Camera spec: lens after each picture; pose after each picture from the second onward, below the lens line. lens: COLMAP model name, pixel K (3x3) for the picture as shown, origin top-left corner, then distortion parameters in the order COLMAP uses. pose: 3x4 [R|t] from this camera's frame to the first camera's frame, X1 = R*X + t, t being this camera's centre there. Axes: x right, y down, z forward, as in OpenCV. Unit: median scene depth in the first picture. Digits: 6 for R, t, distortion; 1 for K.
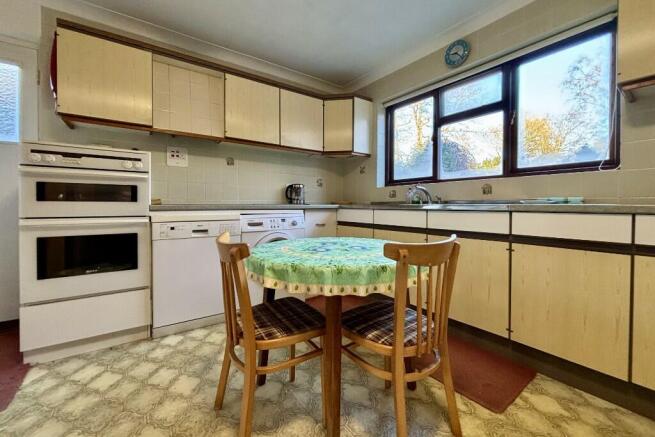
lens RADIAL K [[268.8, 0, 329.6], [0, 268.8, 207.4], [0, 0, 1]] dist [0.002983, 0.000506]
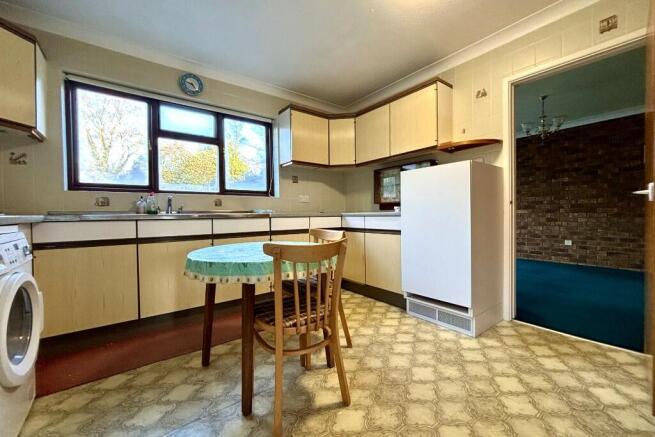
lens RADIAL K [[265.8, 0, 328.2], [0, 265.8, 217.8], [0, 0, 1]] dist [0.001803, 0.000108]
pose [[-0.017997, -0.013344, 0.999749, -0.733601], [0.022933, 0.999642, 0.013756, 0.001656], [-0.999575, 0.023175, -0.017685, 0.471279]]
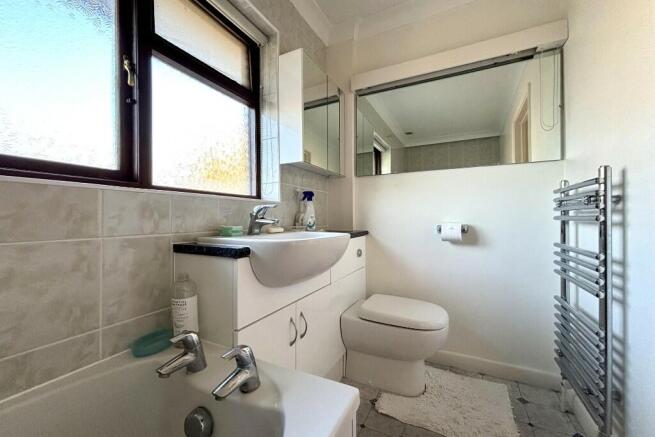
lens RADIAL K [[265.8, 0, 328.2], [0, 265.8, 217.8], [0, 0, 1]] dist [0.001803, 0.000108]
pose [[-0.464315, -0.000858, 0.885670, -0.084783], [0.005388, 0.999978, 0.003794, -0.063425], [-0.885654, 0.006534, -0.464300, 1.149532]]
